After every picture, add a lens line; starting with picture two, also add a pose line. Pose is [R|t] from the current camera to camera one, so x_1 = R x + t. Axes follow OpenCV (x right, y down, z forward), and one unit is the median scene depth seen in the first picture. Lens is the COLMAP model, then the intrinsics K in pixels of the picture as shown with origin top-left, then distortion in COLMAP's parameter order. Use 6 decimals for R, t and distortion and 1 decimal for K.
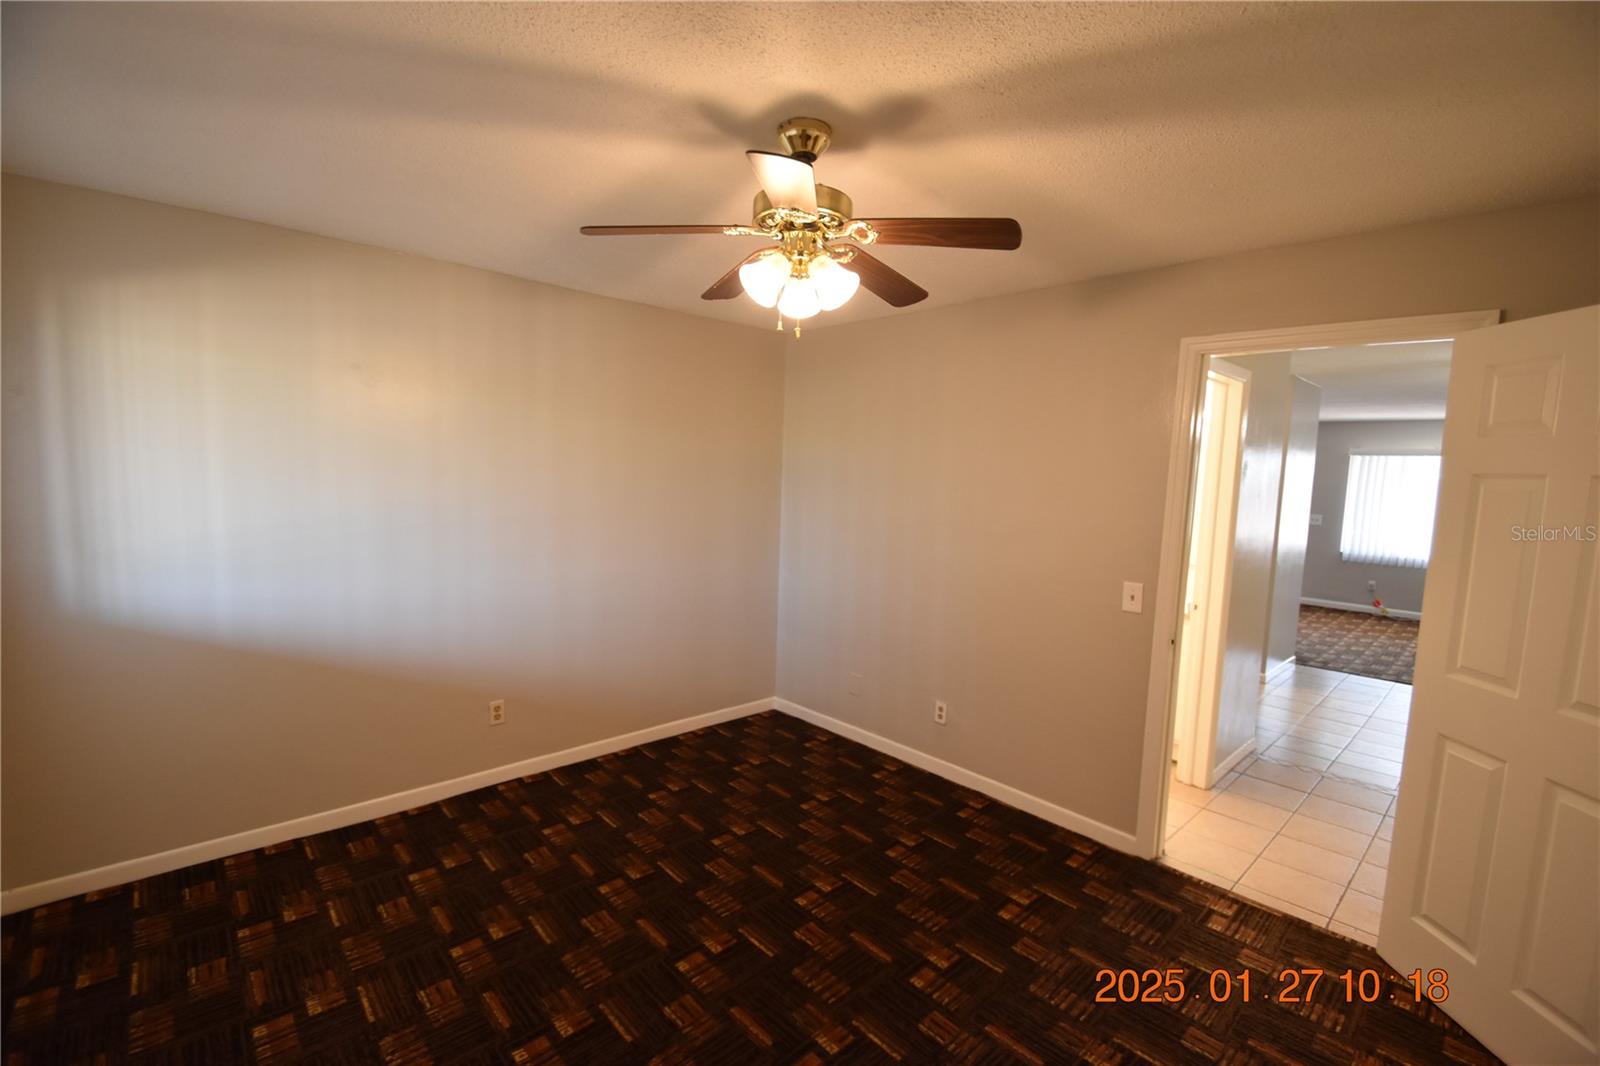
lens RADIAL K [[702.1, 0, 806.1], [0, 702.1, 535.3], [0, 0, 1]] dist [0.011361, -0.012040]
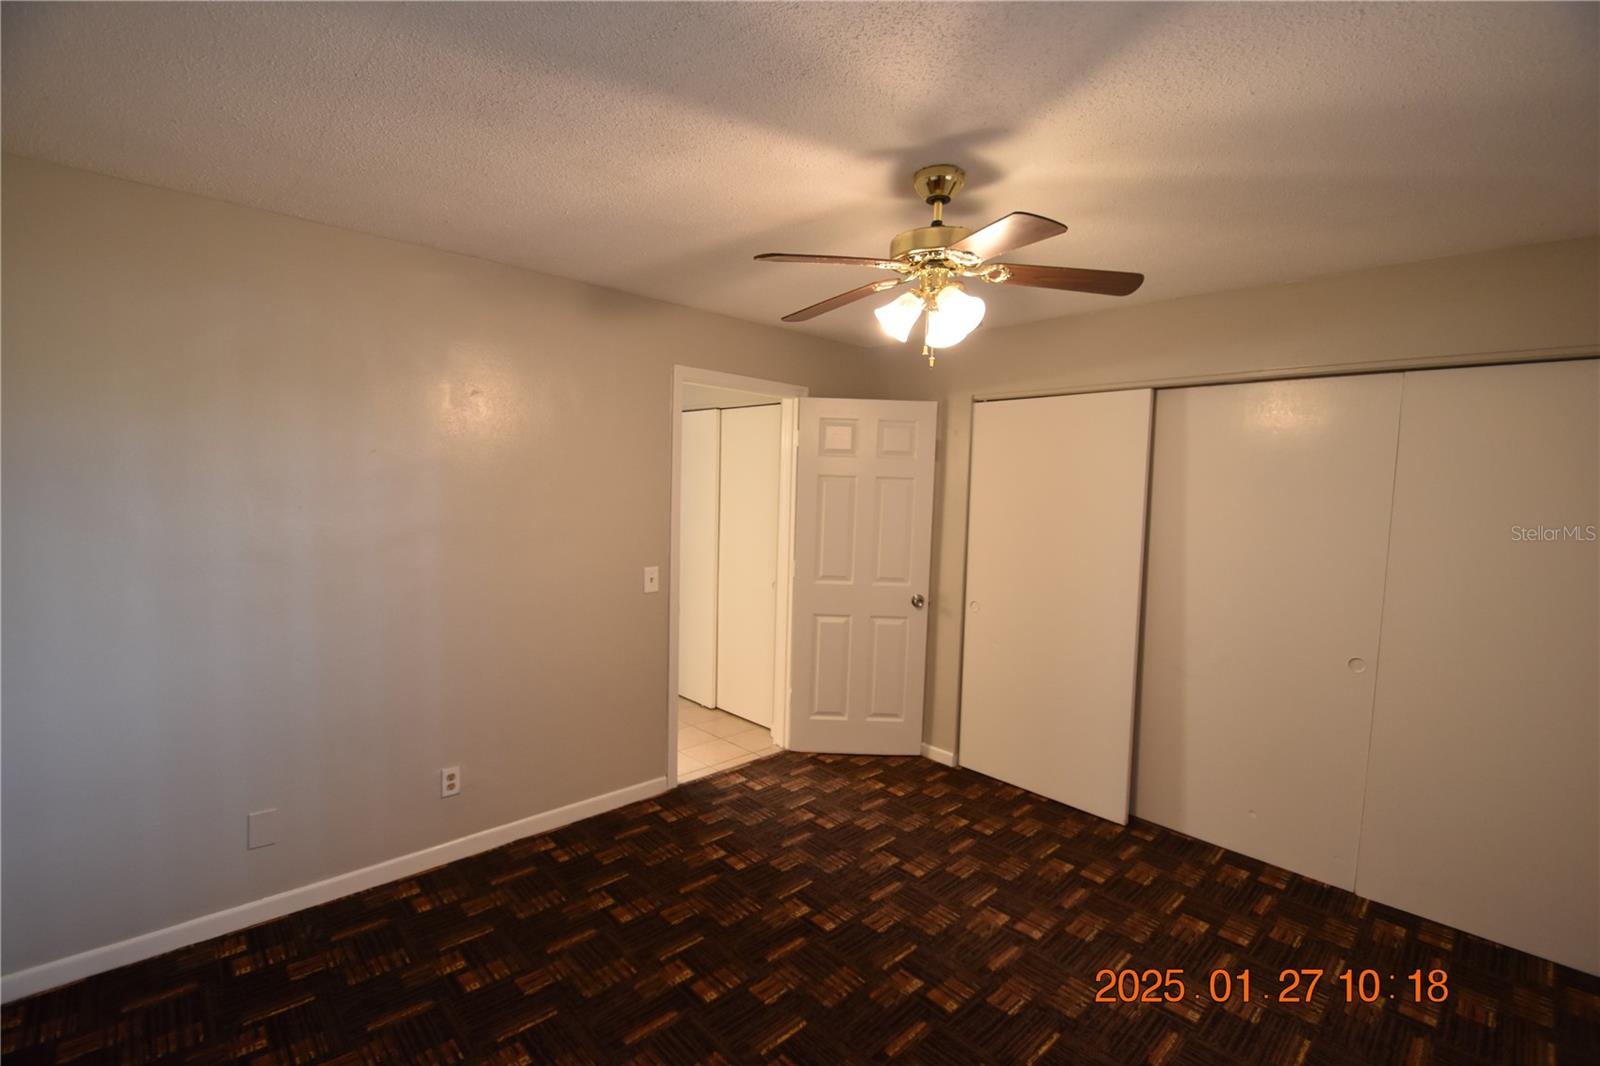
lens RADIAL K [[702.1, 0, 801.7], [0, 702.1, 529.8], [0, 0, 1]] dist [0.011361, -0.012040]
pose [[-0.004618, -0.096095, 0.995361, -0.711548], [0.064176, 0.993292, 0.096193, -0.092888], [-0.997928, 0.064323, 0.001580, 0.768056]]
